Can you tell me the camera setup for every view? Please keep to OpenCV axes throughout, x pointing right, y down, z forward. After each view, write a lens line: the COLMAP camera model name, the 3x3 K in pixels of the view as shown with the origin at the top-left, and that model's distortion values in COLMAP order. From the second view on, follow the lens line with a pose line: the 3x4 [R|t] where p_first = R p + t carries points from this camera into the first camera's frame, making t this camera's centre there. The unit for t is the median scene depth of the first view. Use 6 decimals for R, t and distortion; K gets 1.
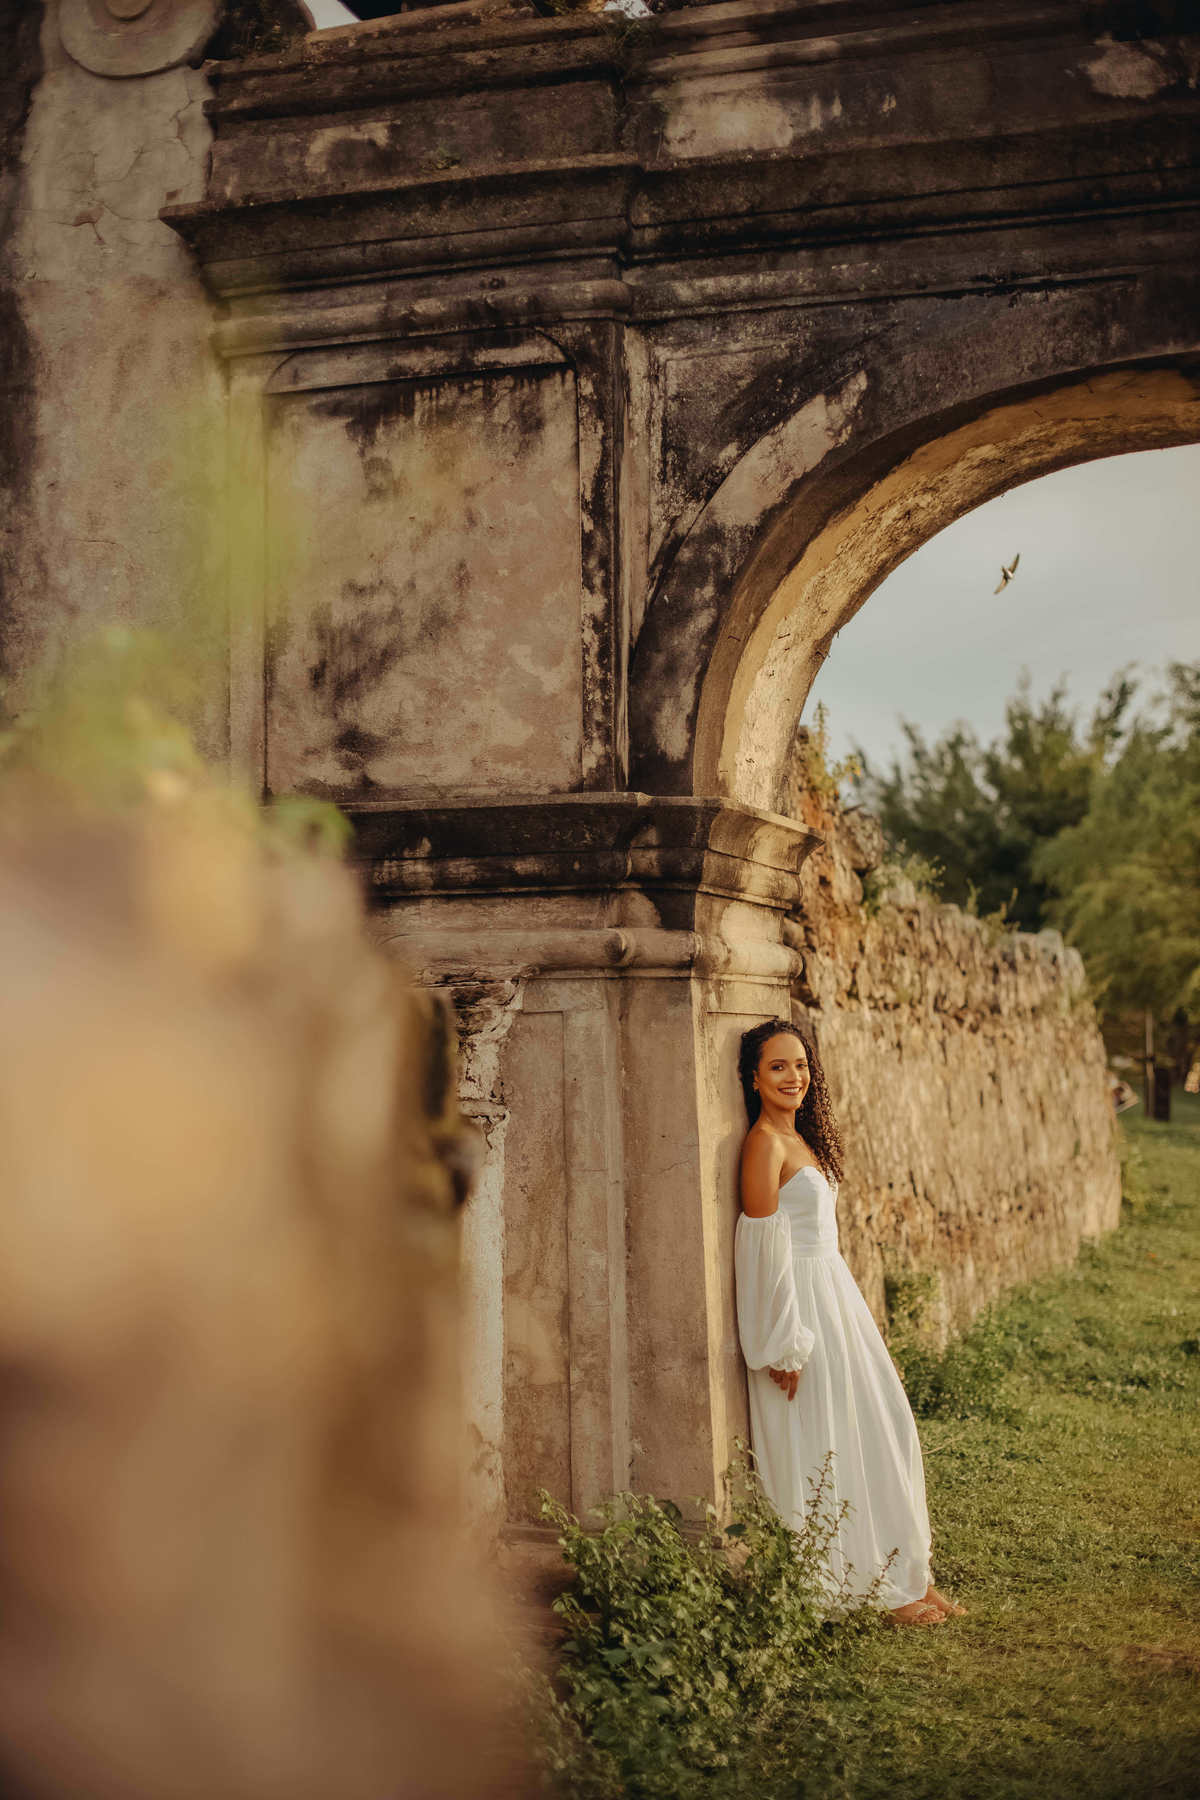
lens RADIAL K [[2560.6, 0, 600.9], [0, 2560.6, 895.2], [0, 0, 1]] dist [-0.111812, 0.000000]
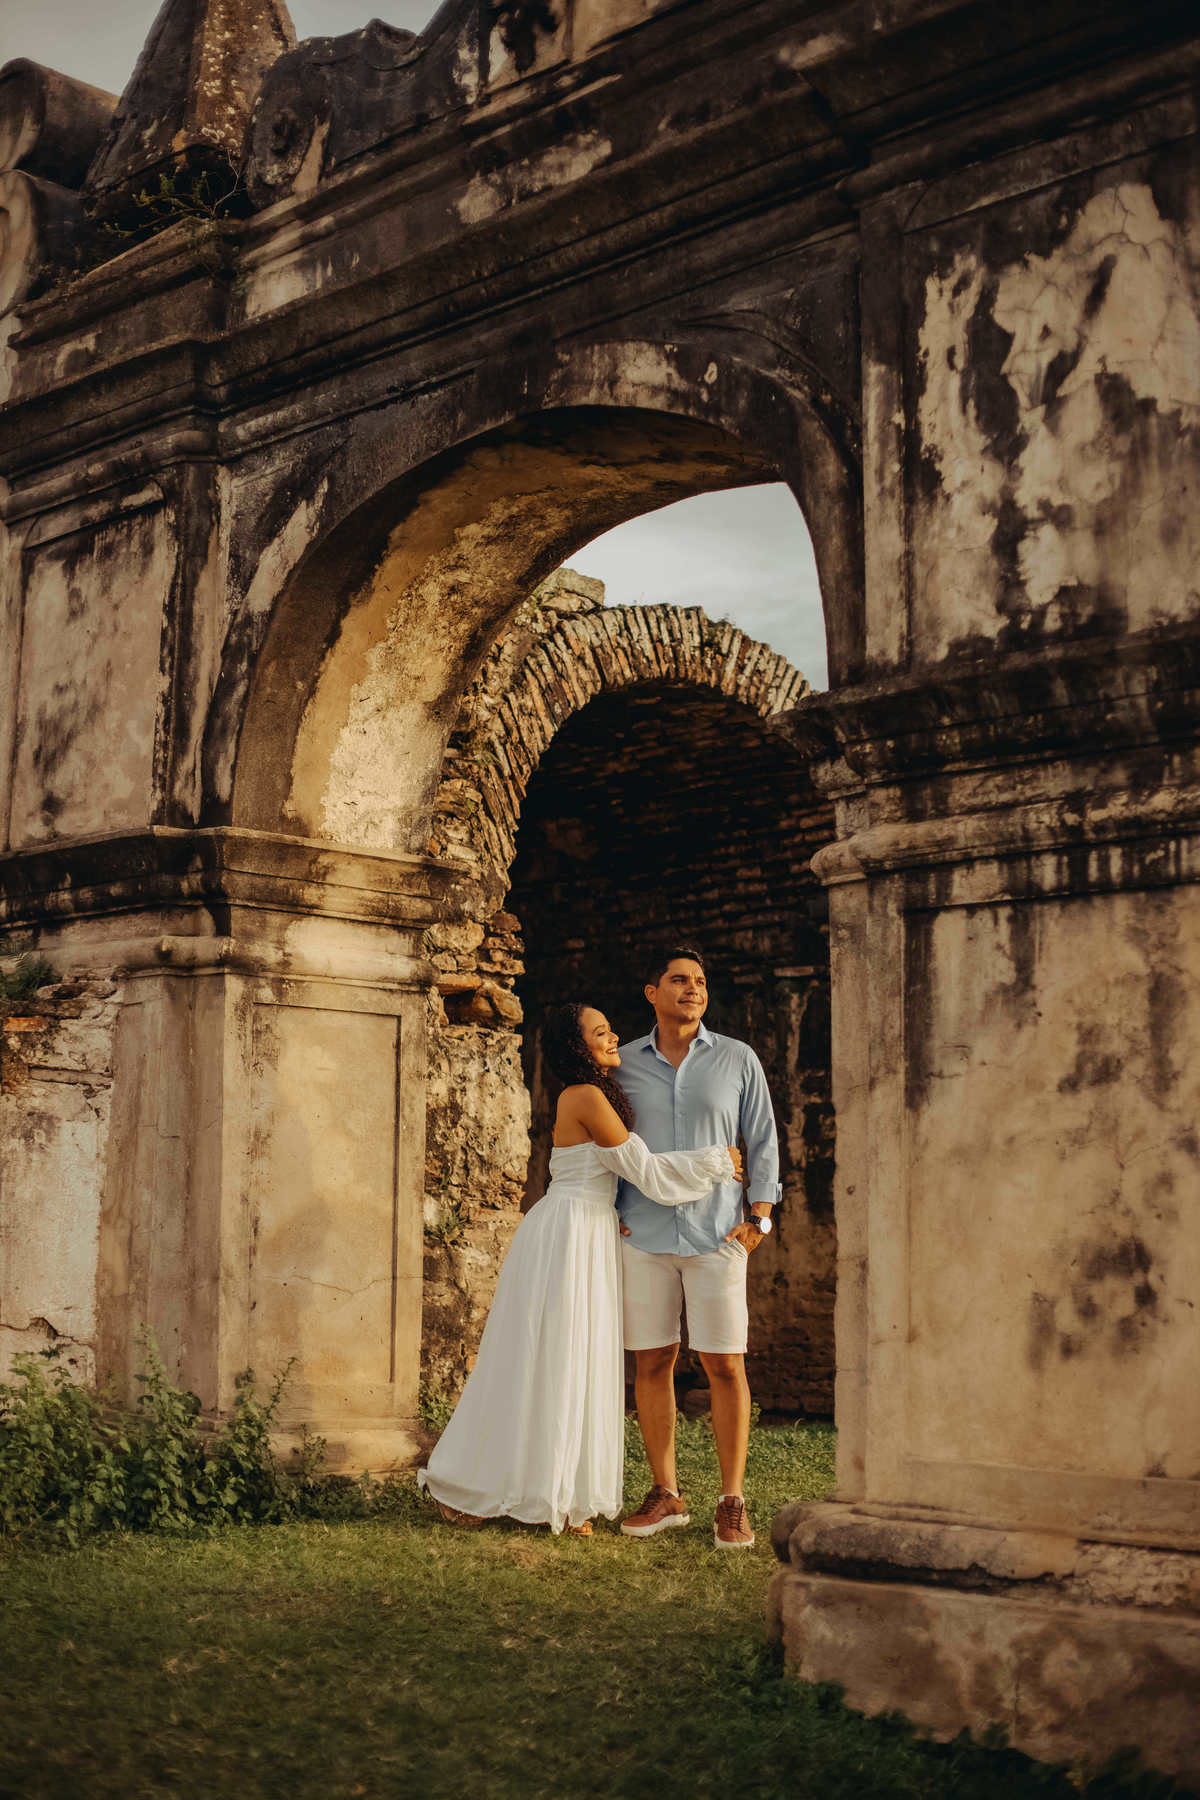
lens RADIAL K [[2560.6, 0, 599.3], [0, 2560.6, 904.2], [0, 0, 1]] dist [-0.111812, 0.000000]
pose [[0.886207, -0.042508, -0.461335, 0.765925], [0.009271, 0.997210, -0.074075, 0.091778], [0.463196, 0.061369, 0.884128, -0.019870]]
